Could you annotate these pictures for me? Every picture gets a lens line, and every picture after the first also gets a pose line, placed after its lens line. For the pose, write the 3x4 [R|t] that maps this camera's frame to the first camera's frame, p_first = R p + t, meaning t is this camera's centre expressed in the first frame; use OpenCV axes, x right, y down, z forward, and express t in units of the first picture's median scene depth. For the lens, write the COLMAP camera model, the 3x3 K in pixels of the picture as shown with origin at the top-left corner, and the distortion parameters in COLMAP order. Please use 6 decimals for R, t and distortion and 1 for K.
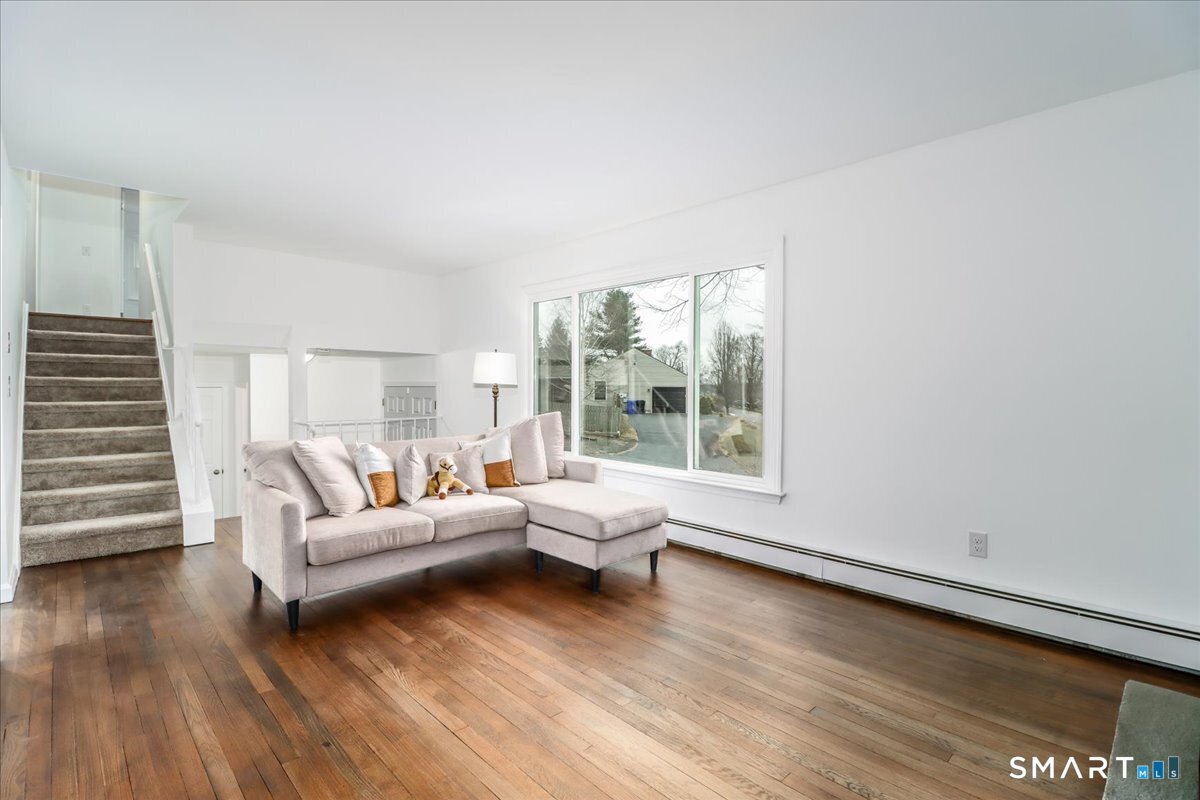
lens RADIAL K [[557.2, 0, 594.9], [0, 557.2, 393.2], [0, 0, 1]] dist [0.000507, -0.001844]
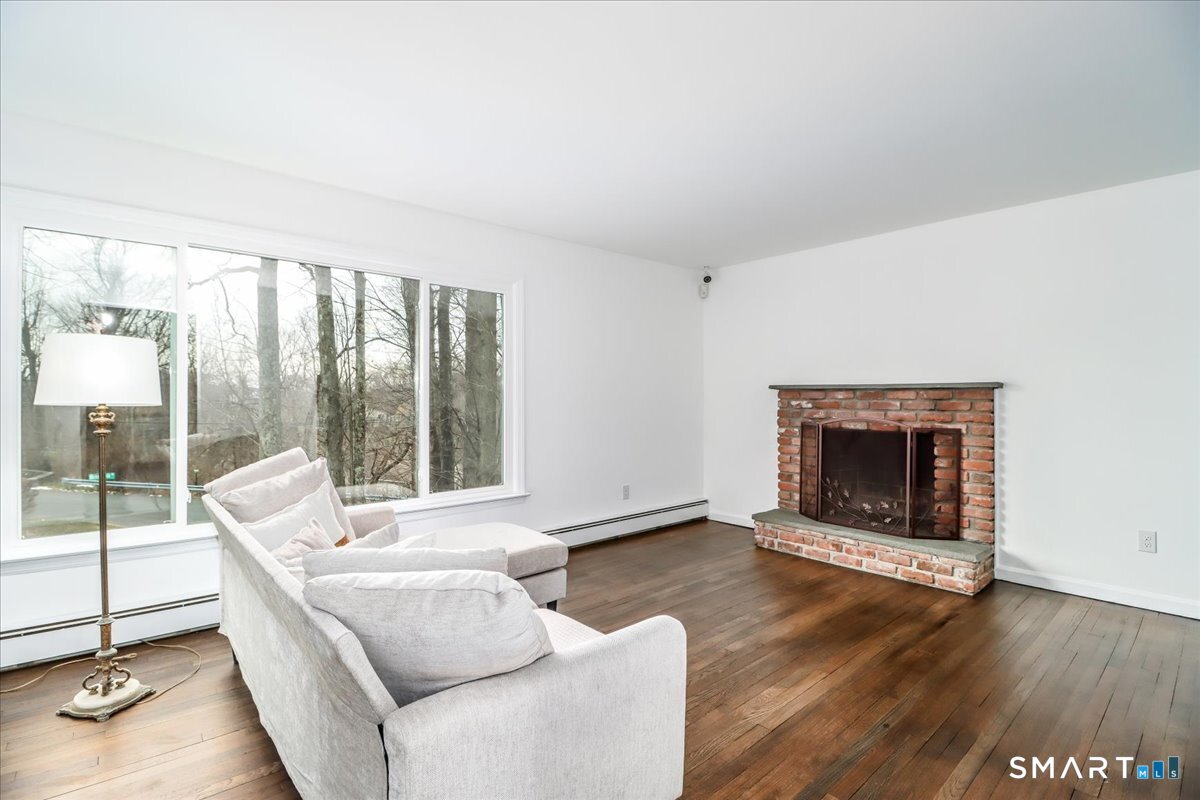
lens RADIAL K [[557.2, 0, 594.6], [0, 557.2, 400.1], [0, 0, 1]] dist [0.000507, -0.001844]
pose [[0.049619, -0.013580, 0.998676, -0.850156], [0.005734, 0.999895, 0.013312, -0.035605], [-0.998752, 0.005066, 0.049692, 0.790076]]
